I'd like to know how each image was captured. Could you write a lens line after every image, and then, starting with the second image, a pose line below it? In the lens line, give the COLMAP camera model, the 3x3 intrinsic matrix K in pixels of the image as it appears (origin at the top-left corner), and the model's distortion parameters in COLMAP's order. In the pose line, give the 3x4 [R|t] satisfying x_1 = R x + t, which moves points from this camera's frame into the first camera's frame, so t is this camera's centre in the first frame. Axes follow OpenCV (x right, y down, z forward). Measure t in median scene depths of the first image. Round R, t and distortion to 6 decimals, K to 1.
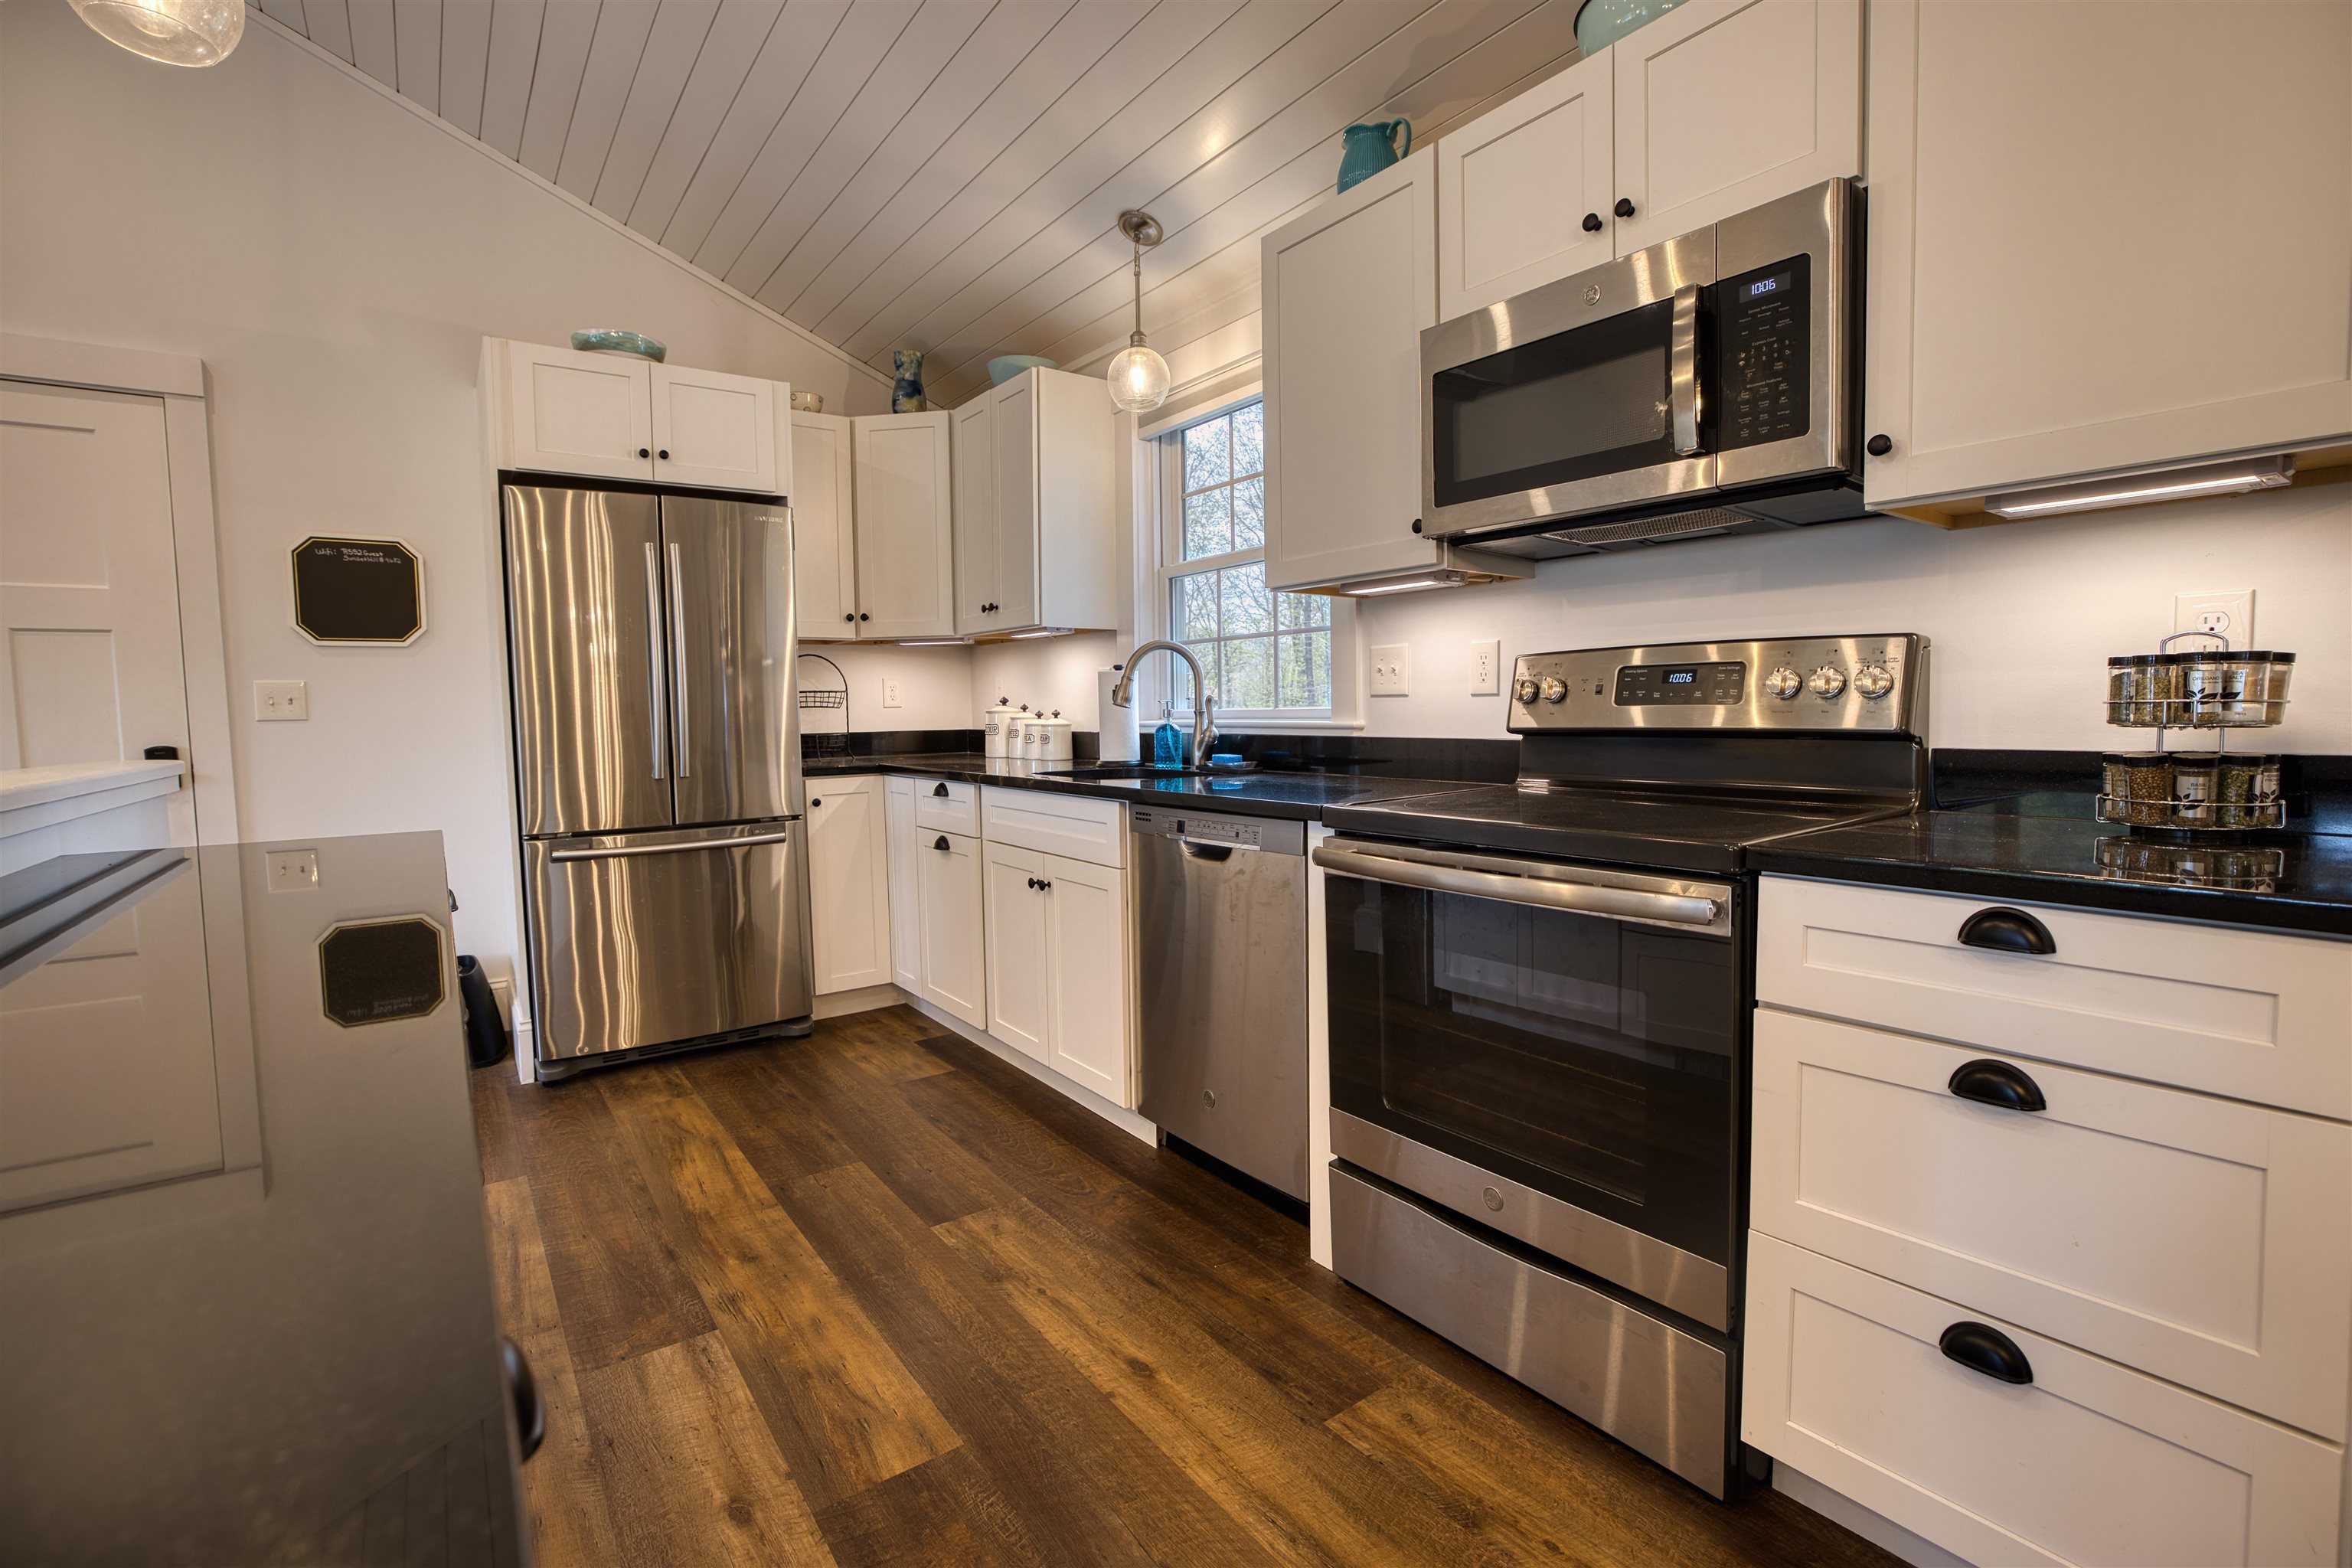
lens RADIAL K [[1042.2, 0, 1198.7], [0, 1042.2, 776.8], [0, 0, 1]] dist [-0.049028, 0.019678]
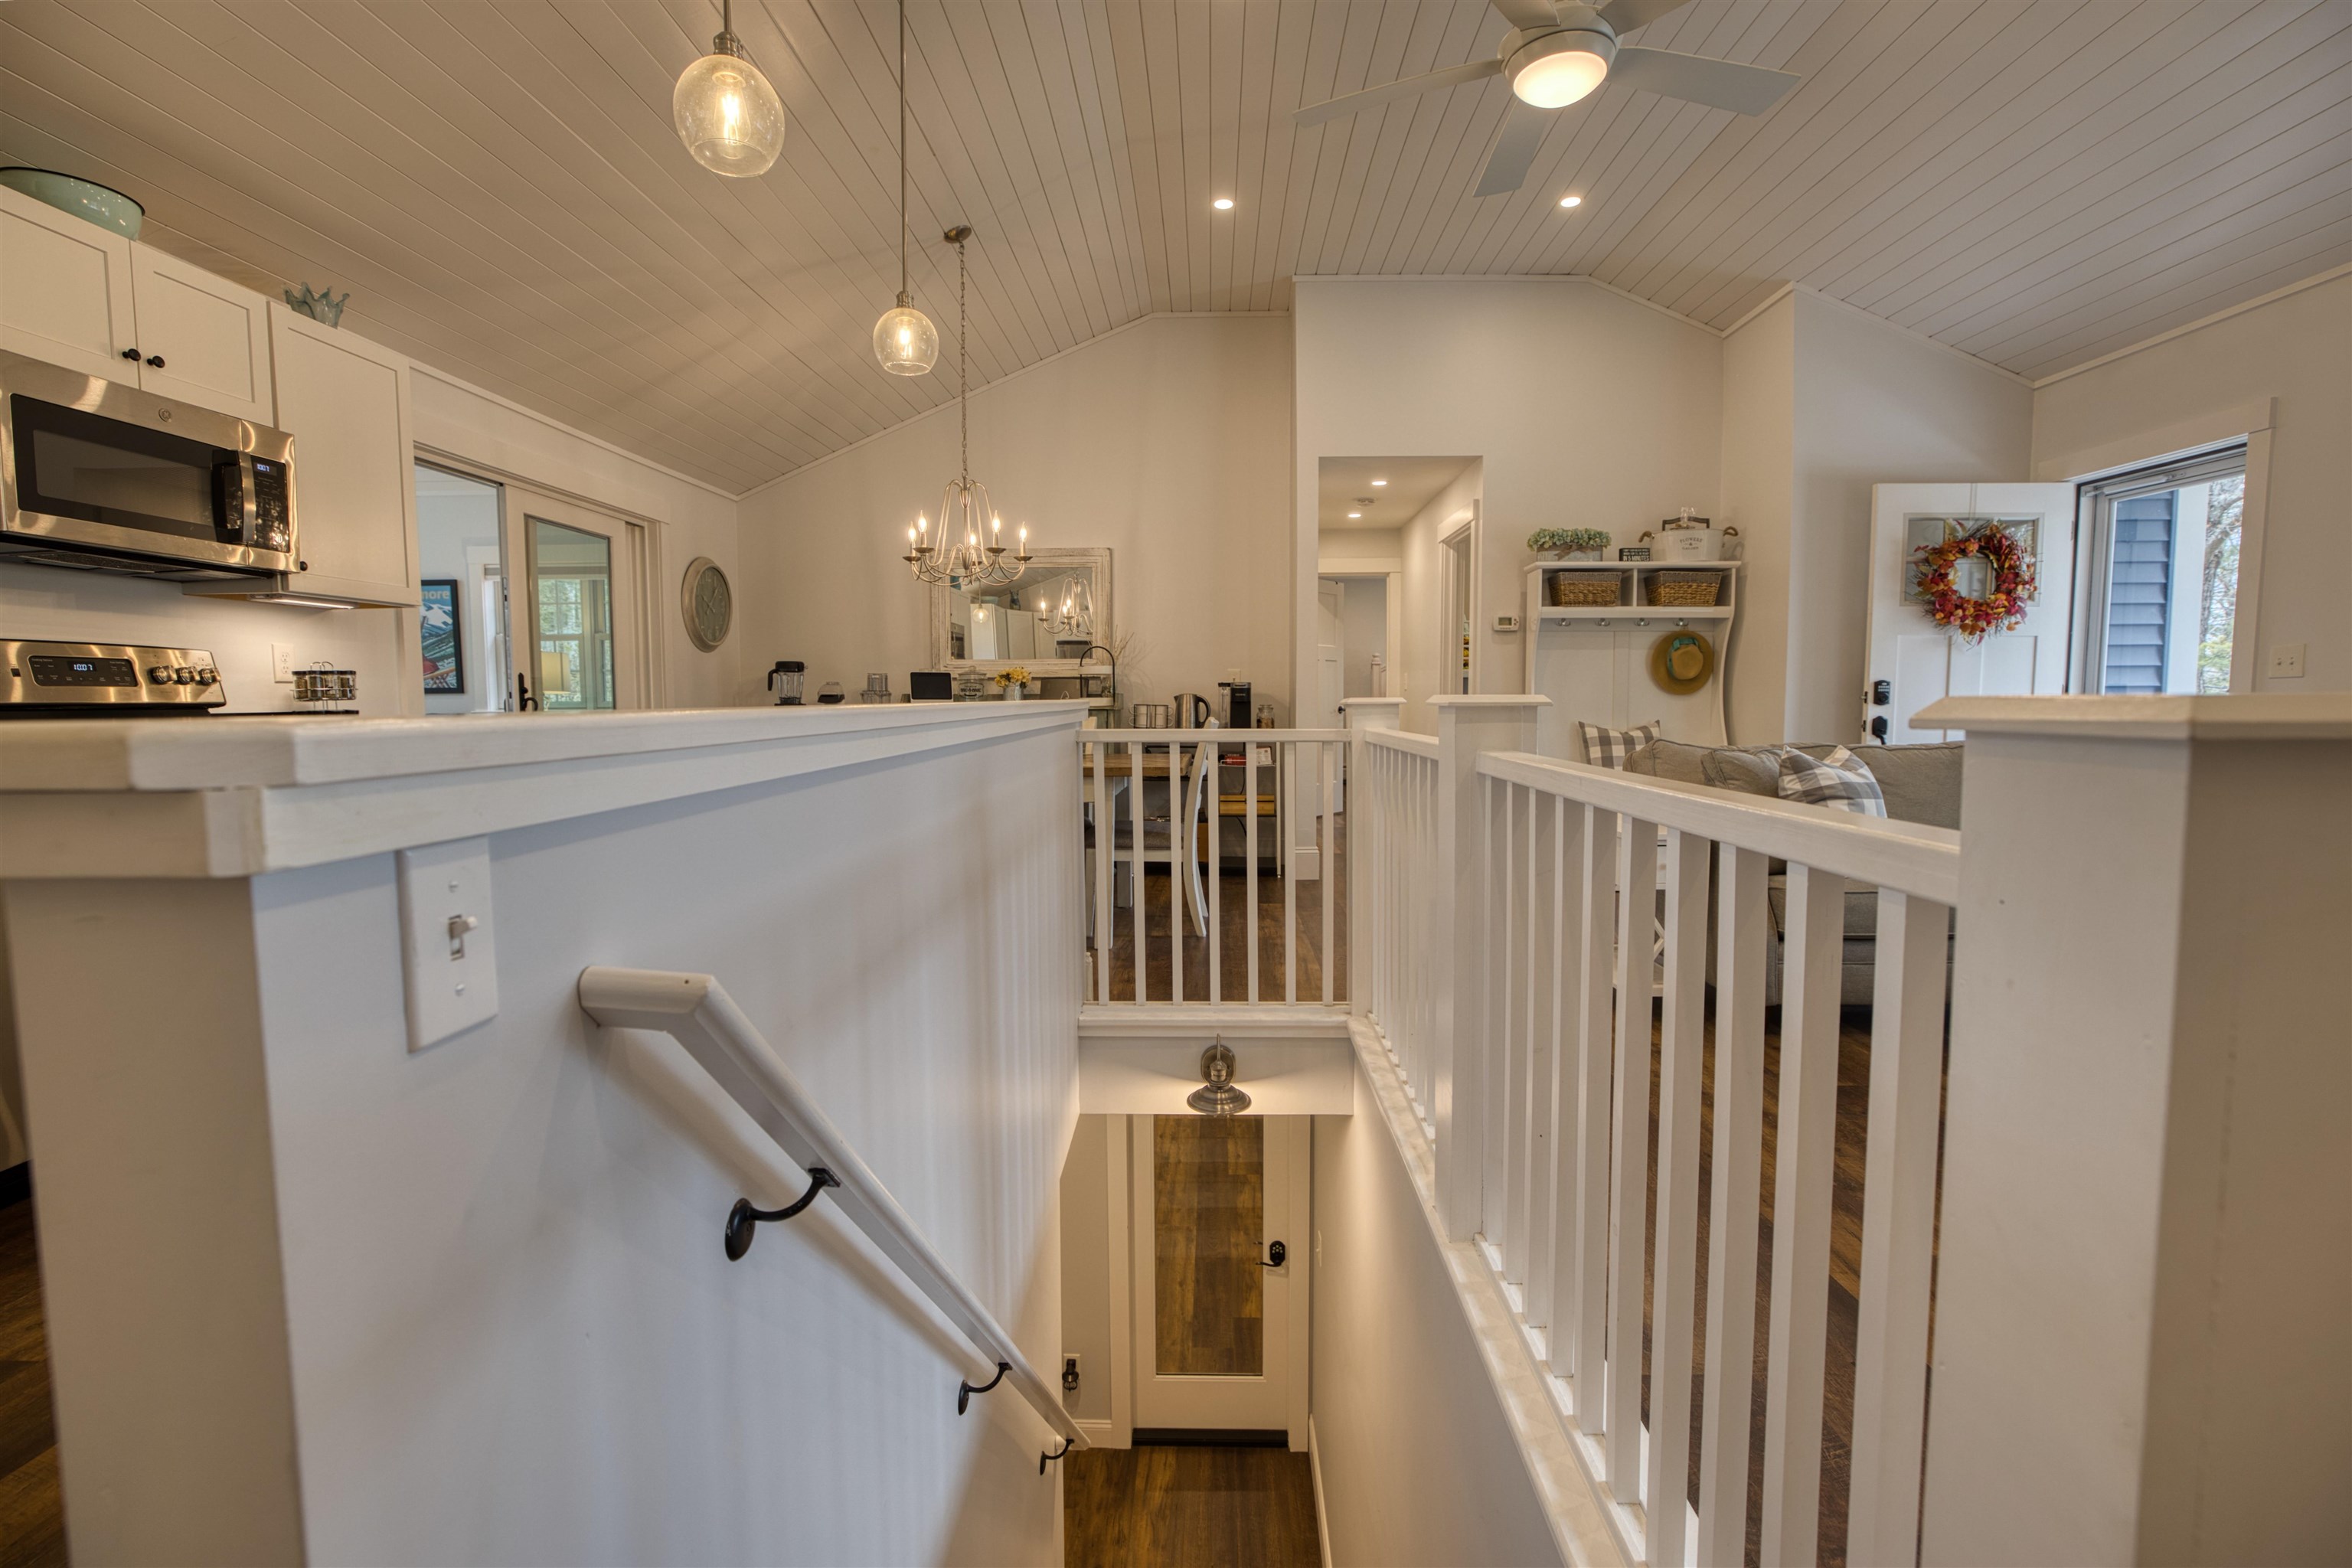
lens RADIAL K [[1042.2, 0, 1198.7], [0, 1042.2, 776.8], [0, 0, 1]] dist [-0.049028, 0.019678]
pose [[-0.779617, -0.019696, 0.625947, -1.648062], [0.063467, 0.991875, 0.110258, -0.003280], [-0.623033, 0.125686, -0.772032, 1.184472]]
